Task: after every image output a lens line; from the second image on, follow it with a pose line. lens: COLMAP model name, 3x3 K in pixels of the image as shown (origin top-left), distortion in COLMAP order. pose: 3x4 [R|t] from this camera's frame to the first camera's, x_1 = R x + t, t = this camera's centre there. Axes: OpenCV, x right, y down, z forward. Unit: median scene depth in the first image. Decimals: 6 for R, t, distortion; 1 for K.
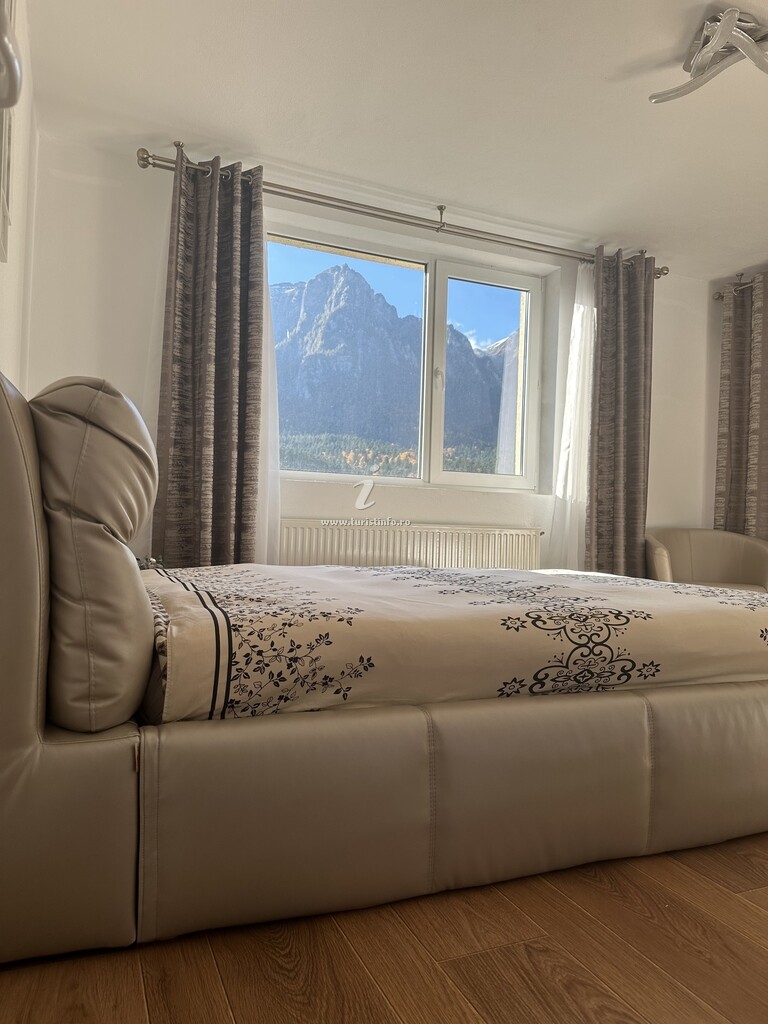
lens RADIAL K [[721.9, 0, 372.7], [0, 721.9, 510.8], [0, 0, 1]] dist [0.043933, -0.064386]
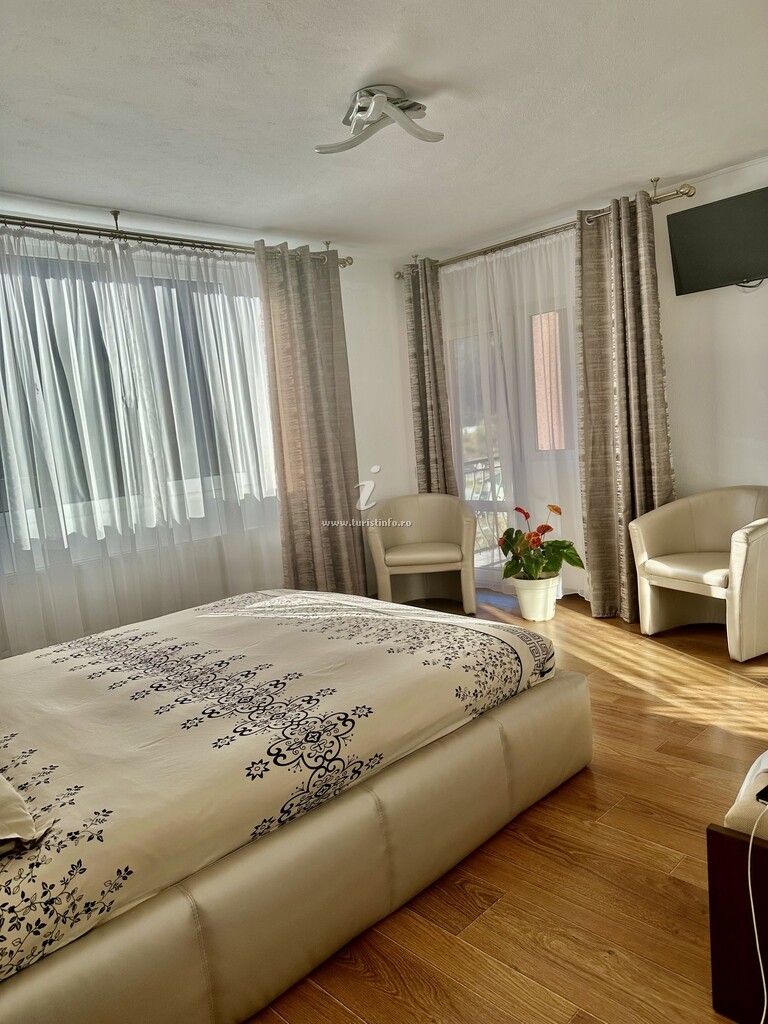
lens RADIAL K [[721.9, 0, 387.7], [0, 721.9, 520.8], [0, 0, 1]] dist [0.043933, -0.064386]
pose [[0.916105, -0.155273, 0.369651, 0.026919], [0.105054, 0.982714, 0.152437, -0.362273], [-0.386931, -0.100815, 0.916581, -0.050627]]
